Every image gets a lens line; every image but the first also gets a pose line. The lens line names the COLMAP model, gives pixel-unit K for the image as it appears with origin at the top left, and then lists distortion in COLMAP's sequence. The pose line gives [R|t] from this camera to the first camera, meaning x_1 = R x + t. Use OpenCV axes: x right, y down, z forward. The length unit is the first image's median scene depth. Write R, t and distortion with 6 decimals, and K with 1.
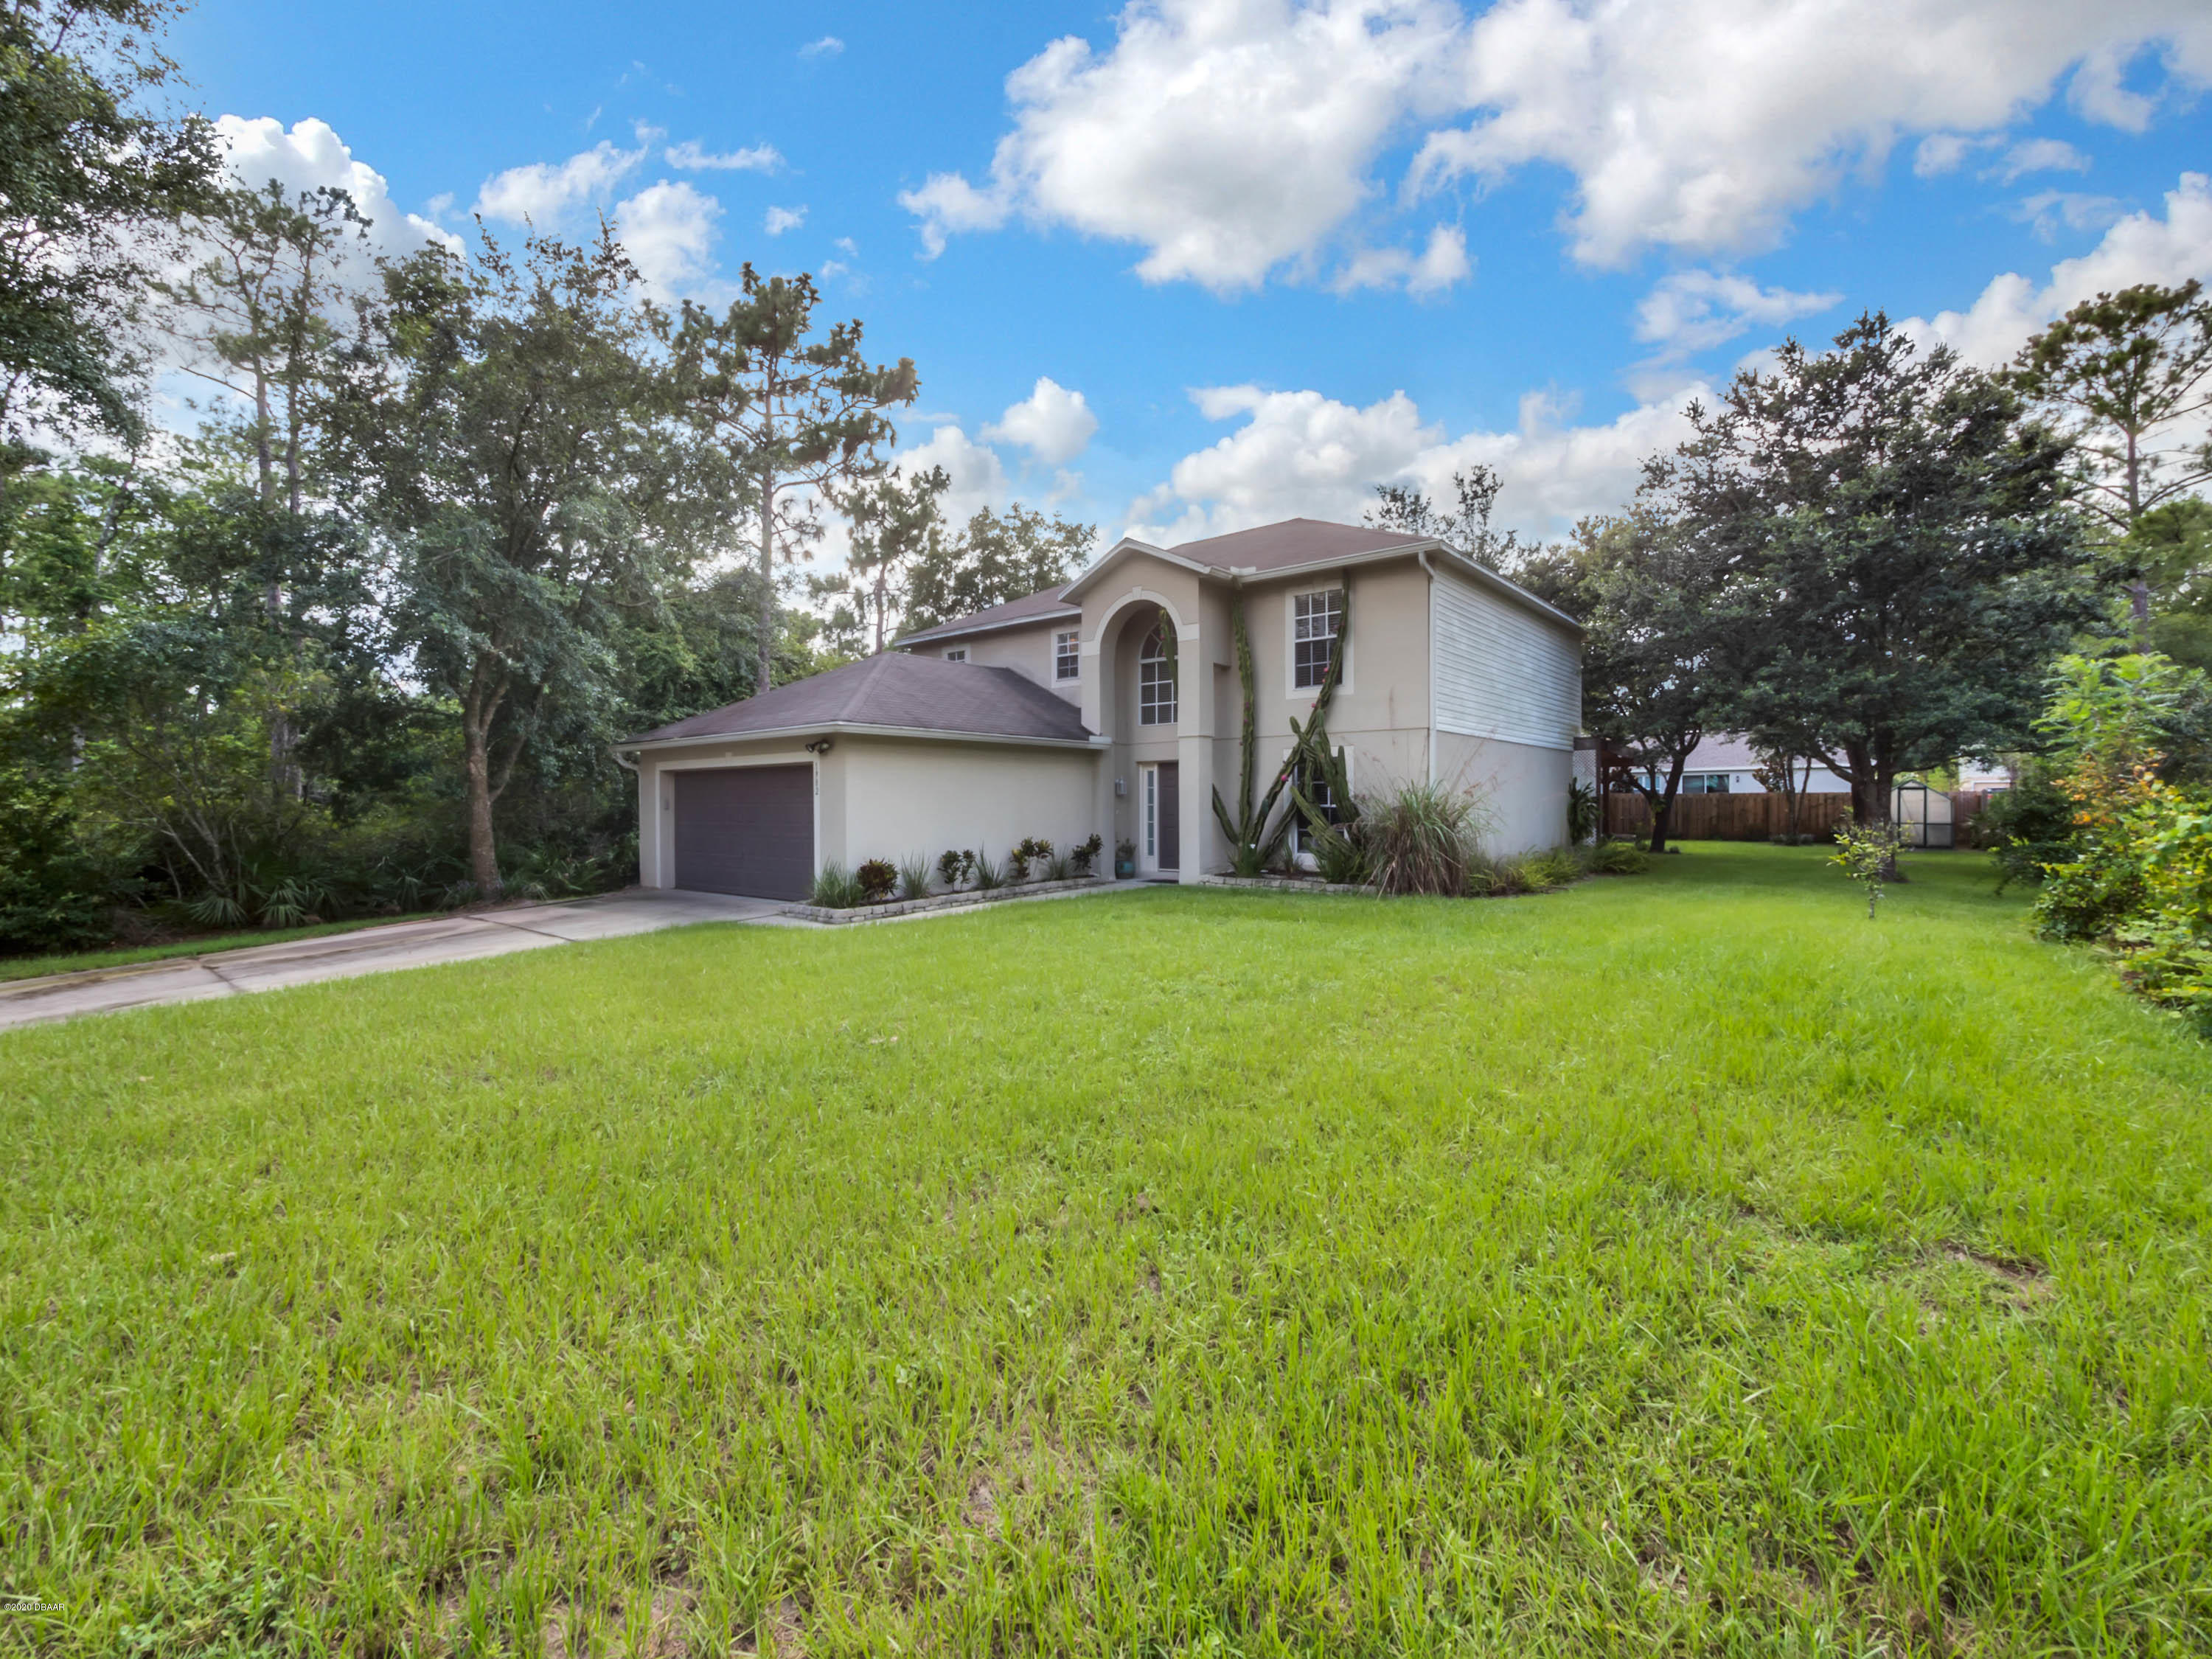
lens RADIAL K [[936.1, 0, 1098.8], [0, 936.1, 812.6], [0, 0, 1]] dist [-0.001913, -0.000417]
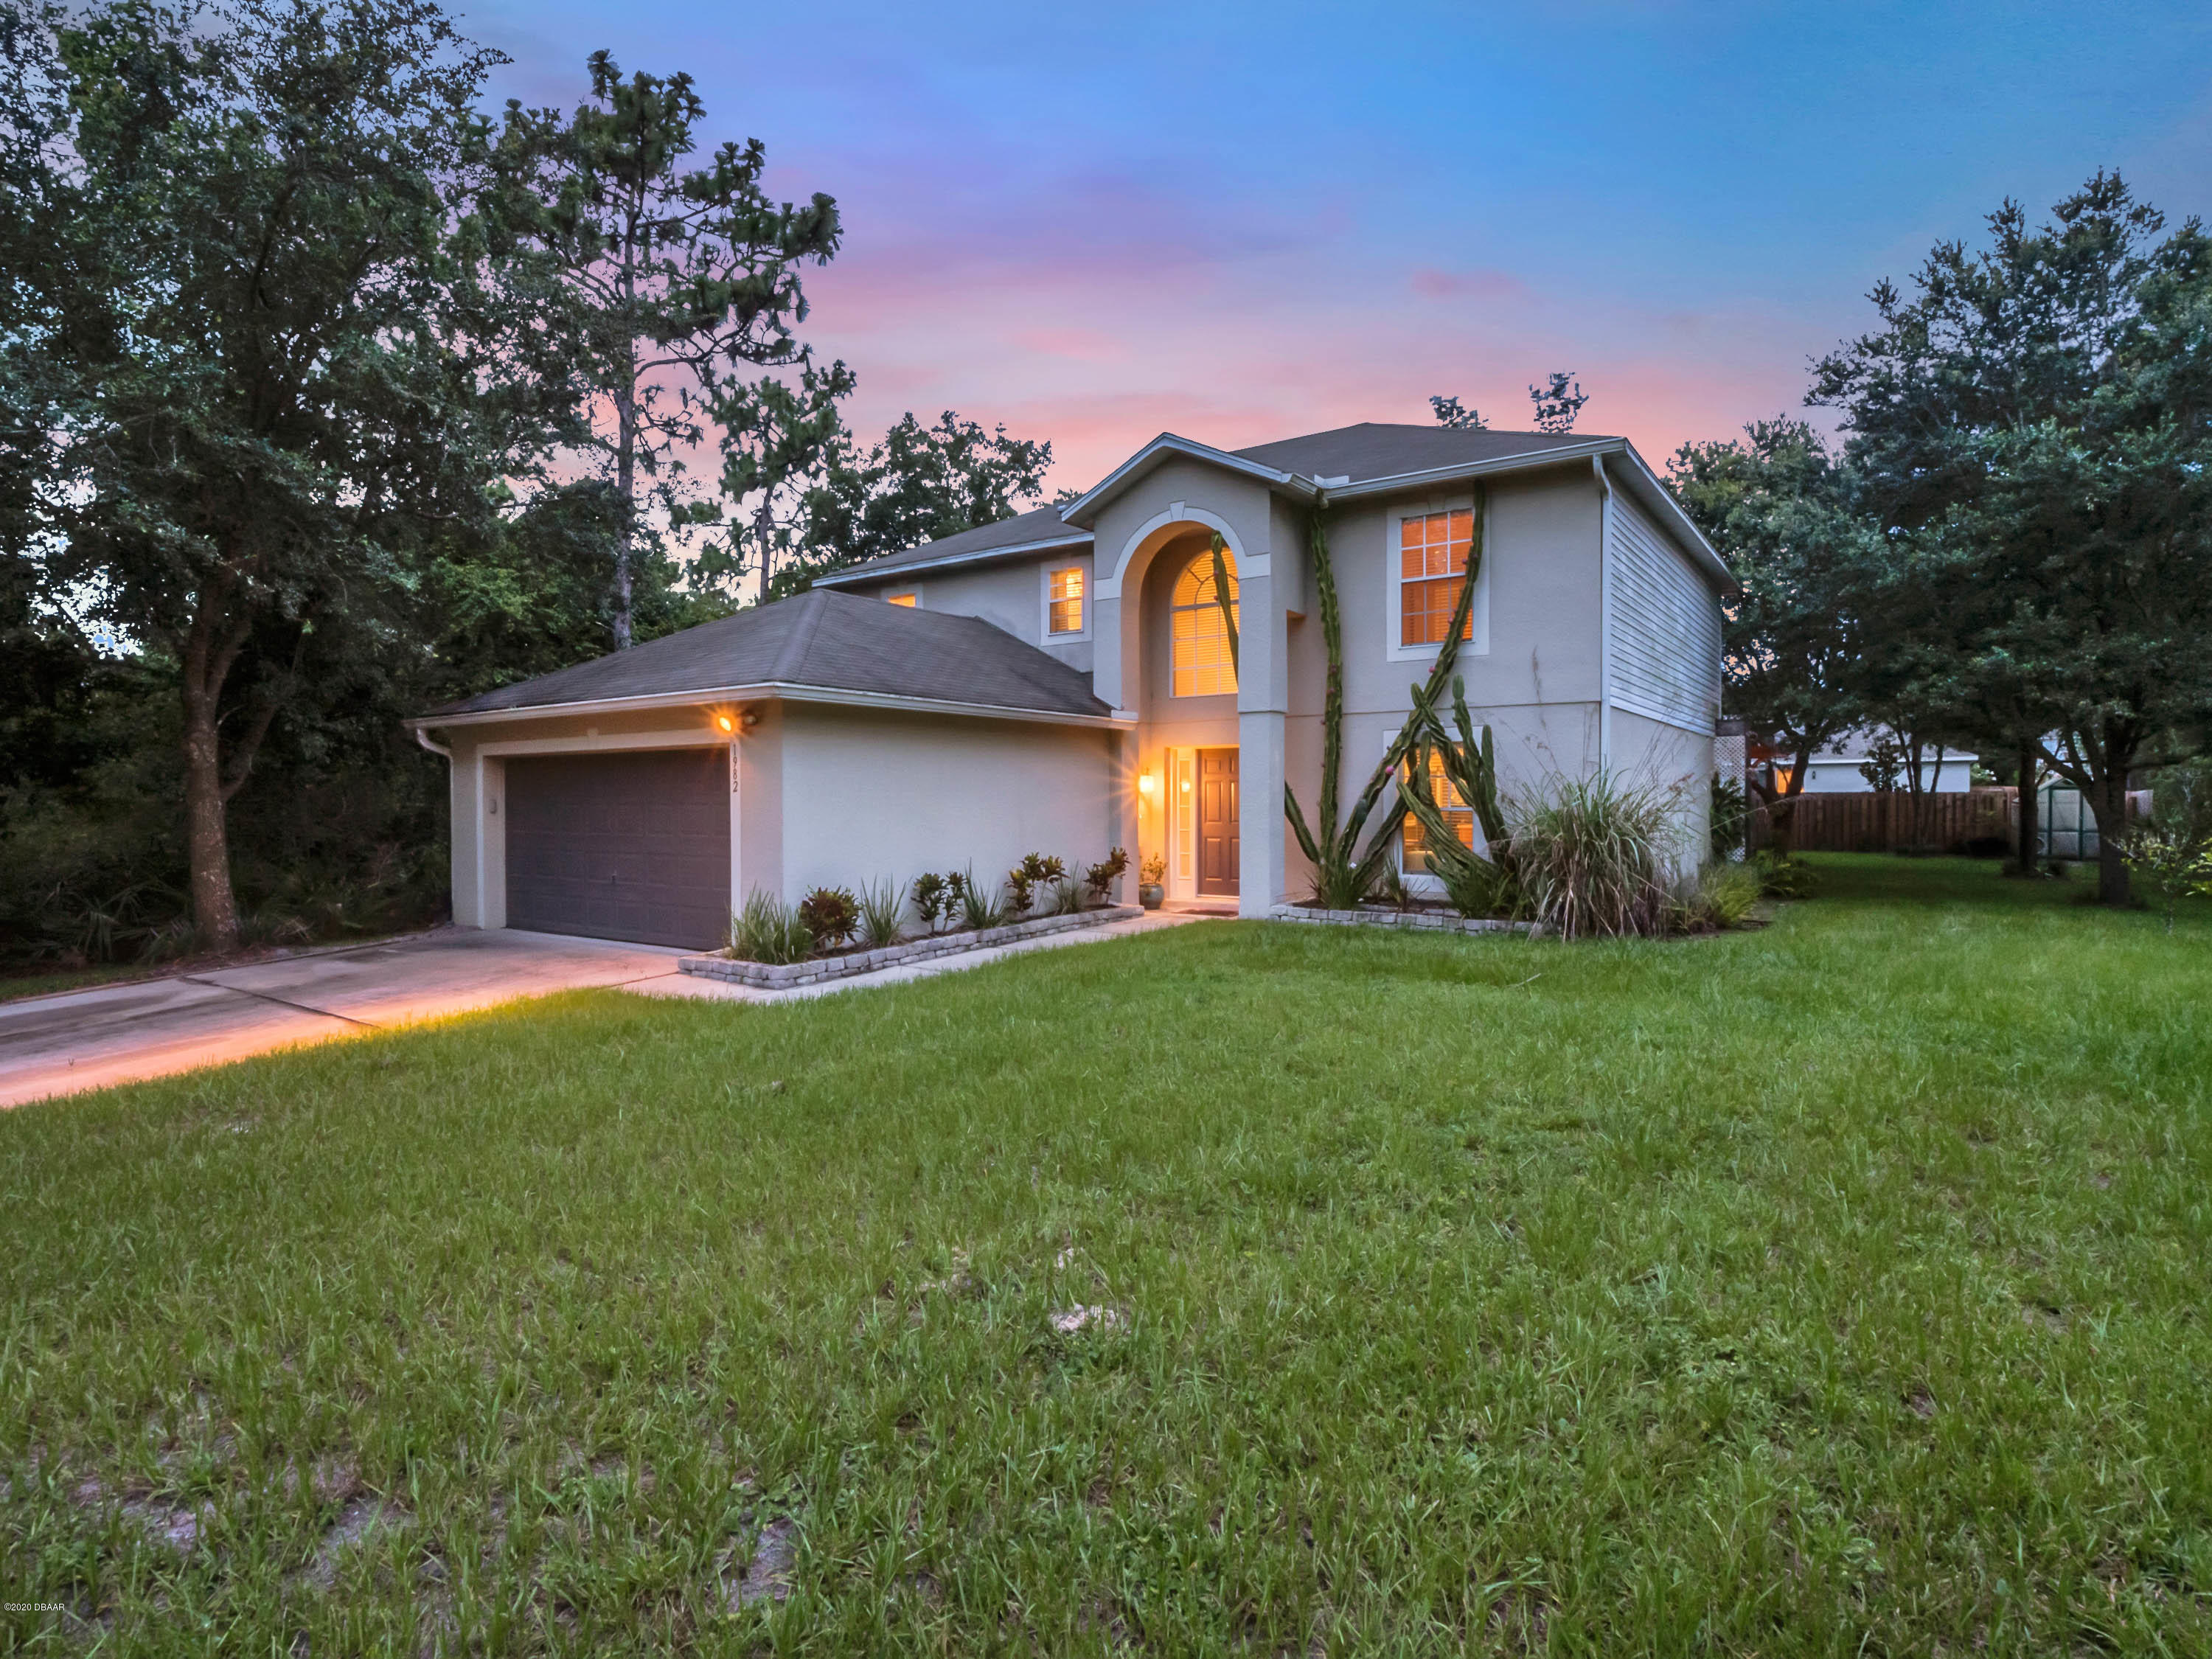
lens RADIAL K [[1142.0, 0, 1101.3], [0, 1142.0, 814.1], [0, 0, 1]] dist [-0.001496, -0.000018]
pose [[0.996752, 0.001465, 0.080515, -0.060092], [-0.001510, 0.999999, 0.000490, -0.002356], [-0.080514, -0.000610, 0.996753, 0.091149]]
